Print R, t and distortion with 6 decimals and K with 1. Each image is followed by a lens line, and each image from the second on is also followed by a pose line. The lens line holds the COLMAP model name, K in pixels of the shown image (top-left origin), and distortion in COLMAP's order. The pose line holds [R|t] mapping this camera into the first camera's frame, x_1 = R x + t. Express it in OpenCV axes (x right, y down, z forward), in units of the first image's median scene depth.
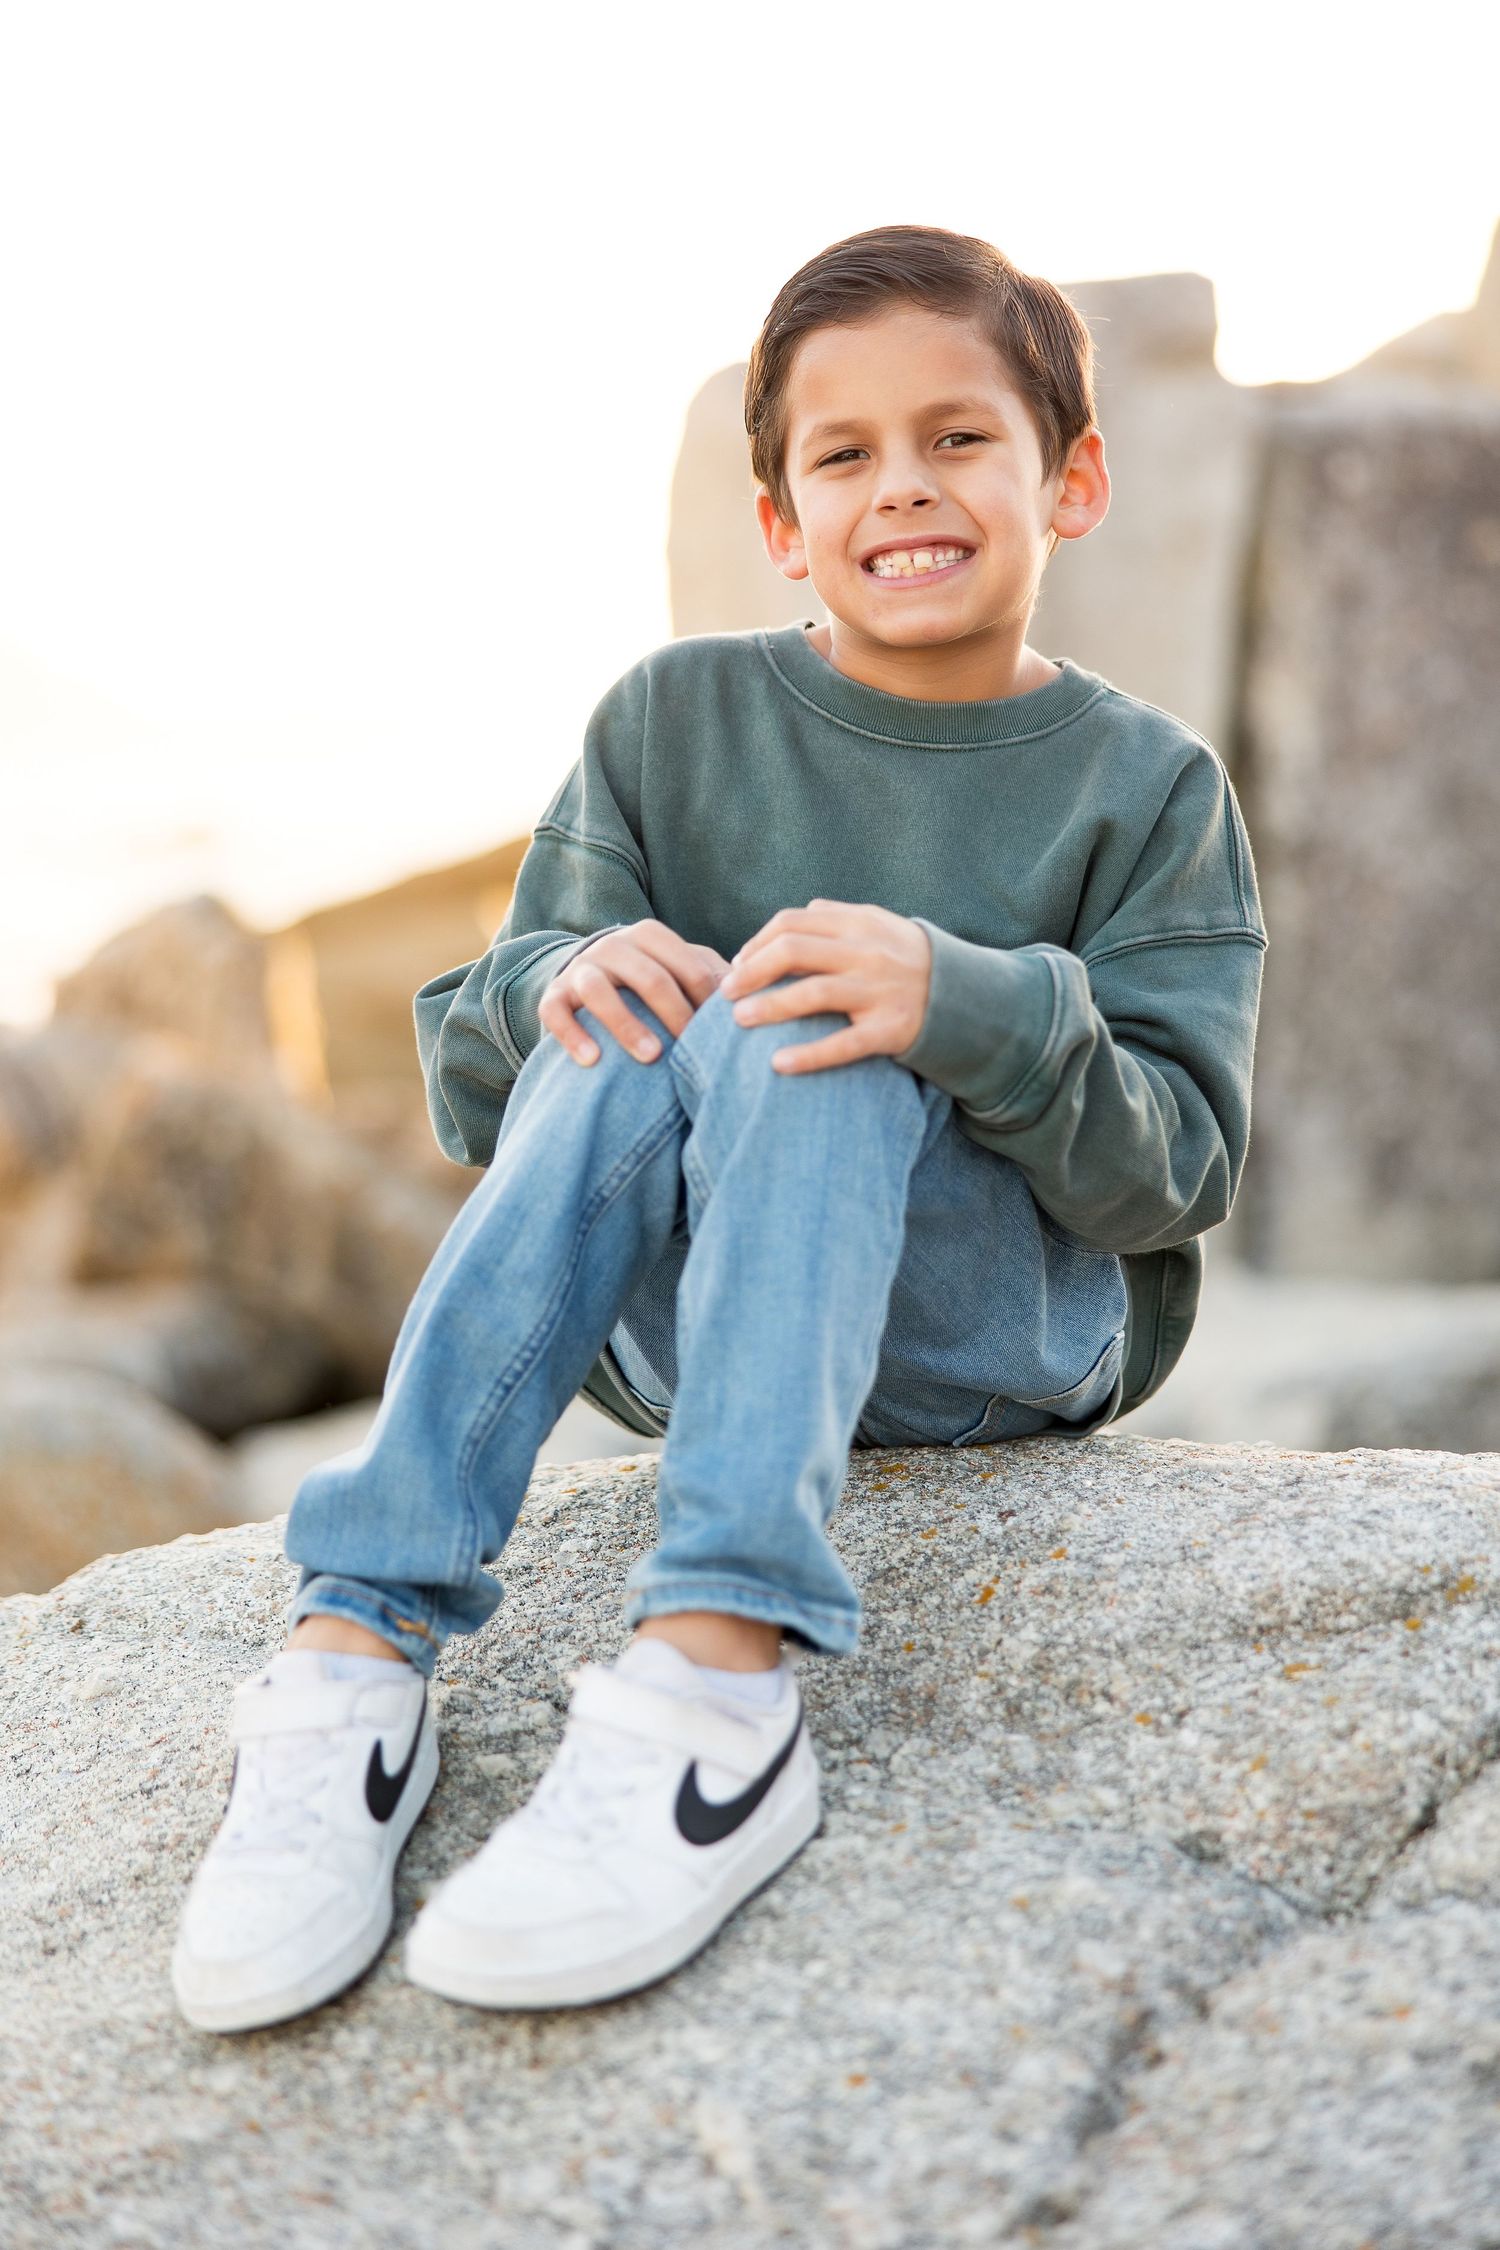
lens RADIAL K [[4009.4, 0, 750.0], [0, 4009.4, 1125.0], [0, 0, 1]] dist [0.022052, 0.138089]
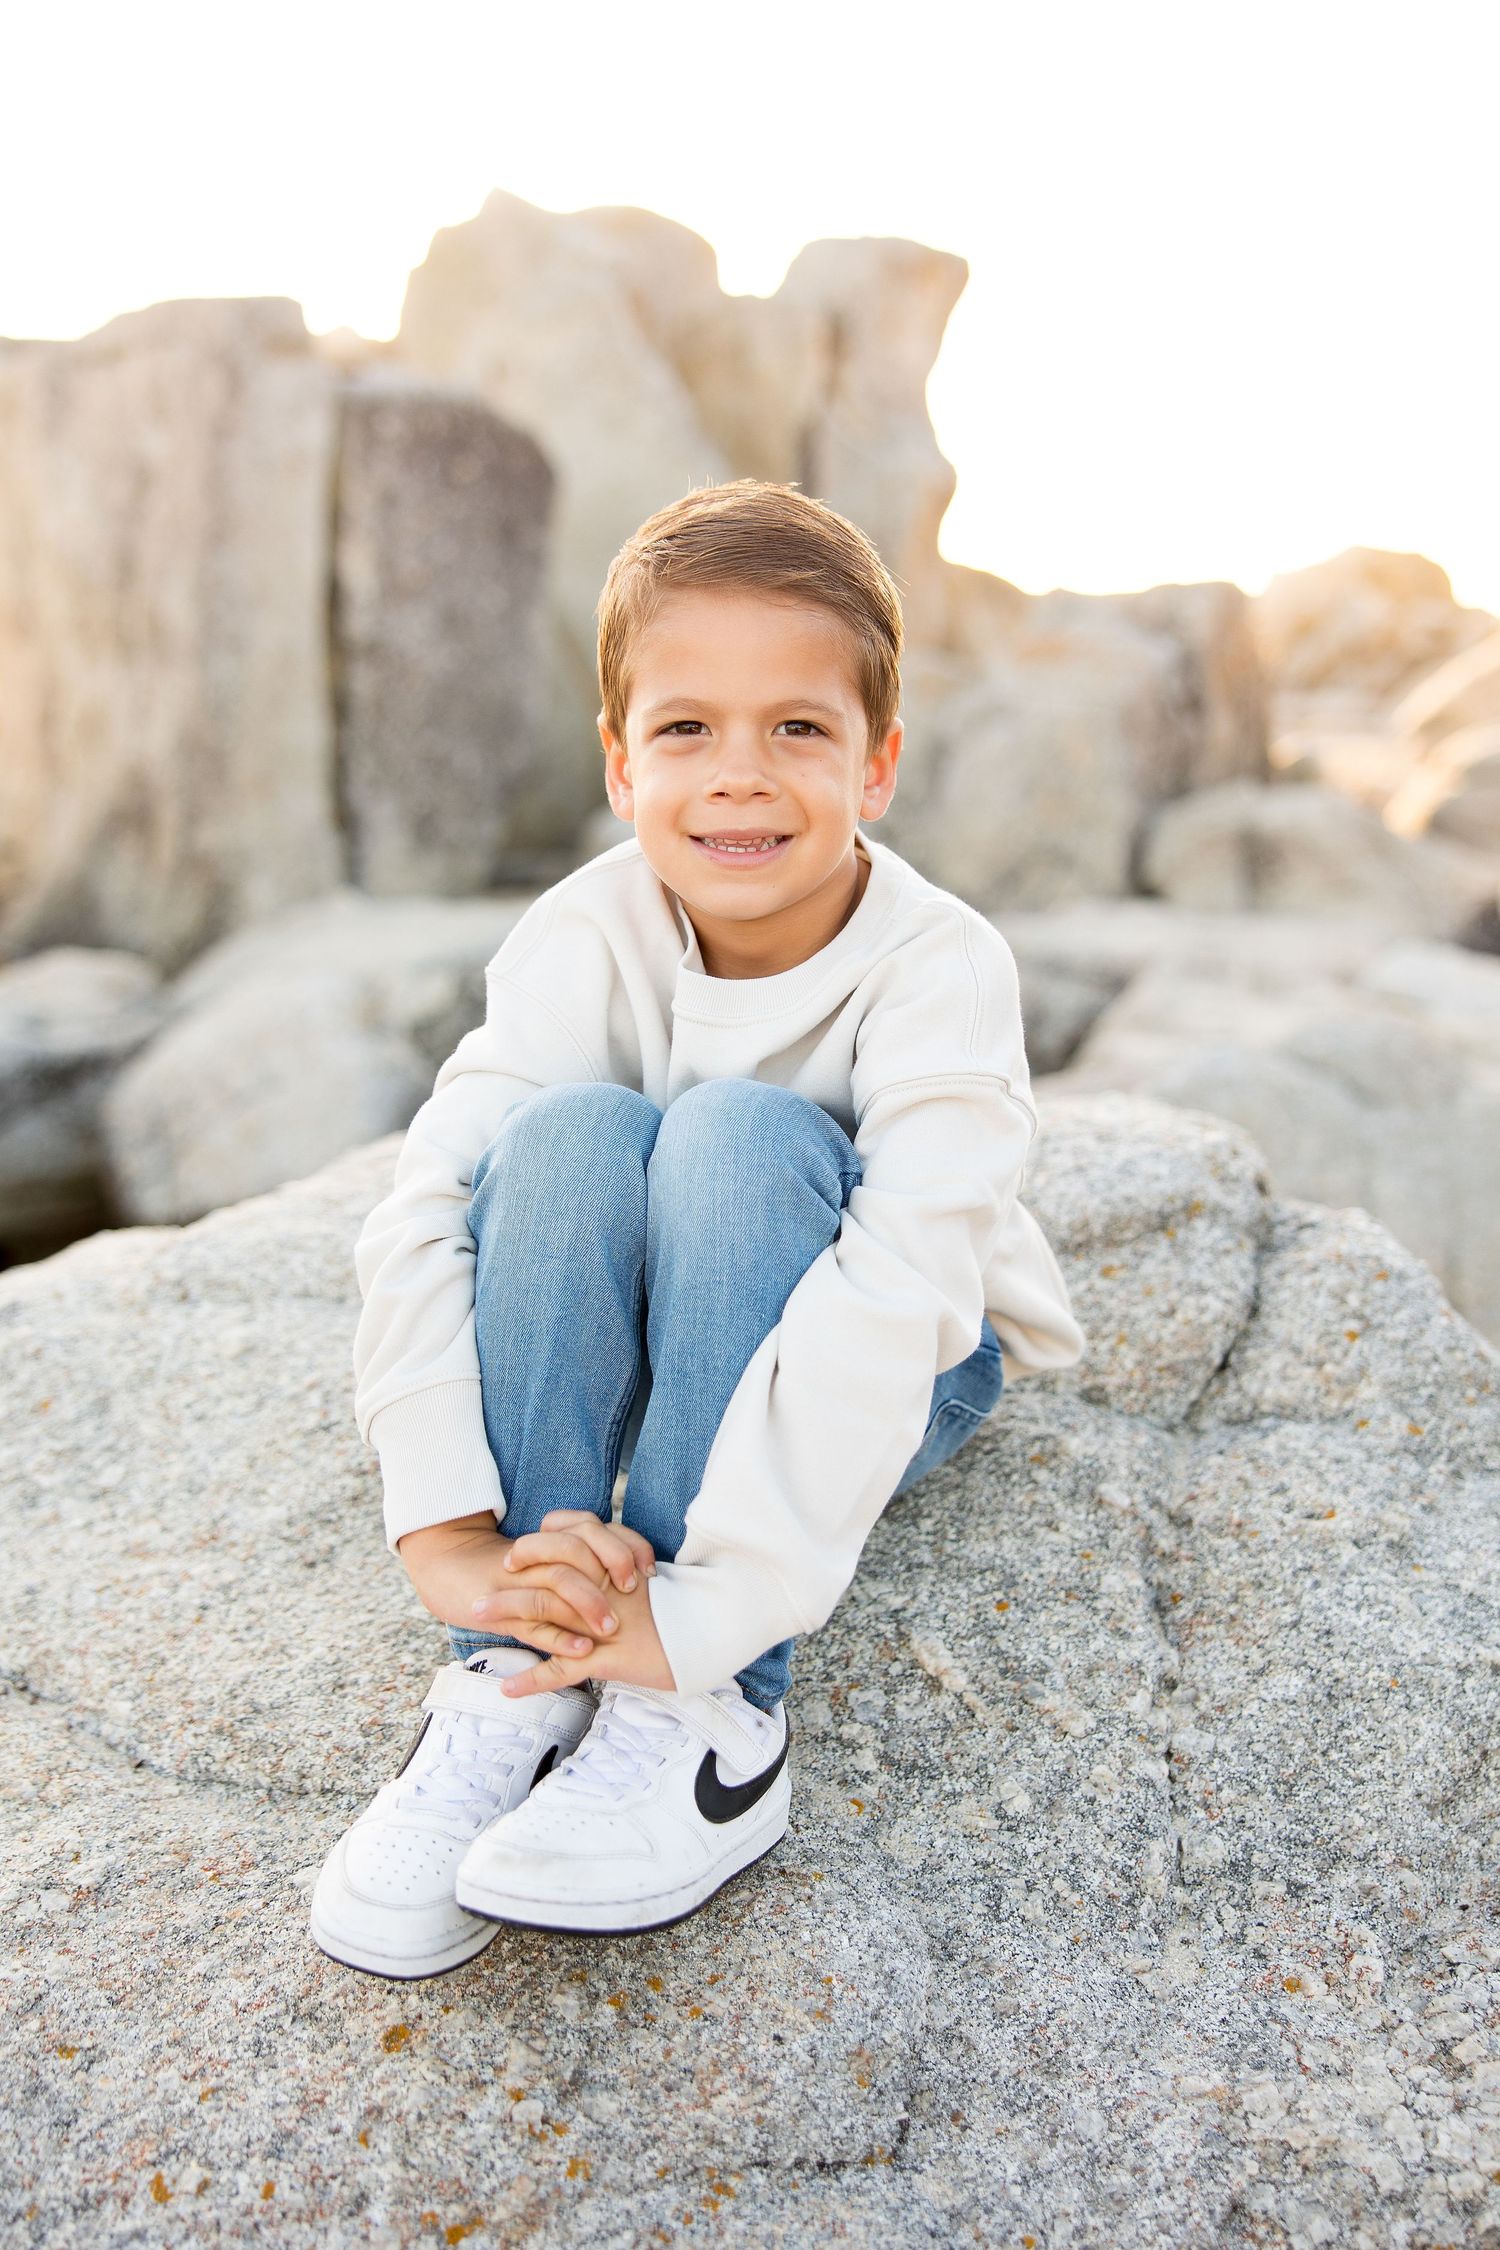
lens RADIAL K [[2075.6, 0, 750.0], [0, 2075.6, 1125.0], [0, 0, 1]] dist [0.012665, 0.003351]
pose [[0.921163, -0.080777, 0.380701, -0.306287], [0.016376, 0.985401, 0.169458, -0.061966], [-0.388832, -0.149864, 0.909038, 0.334496]]
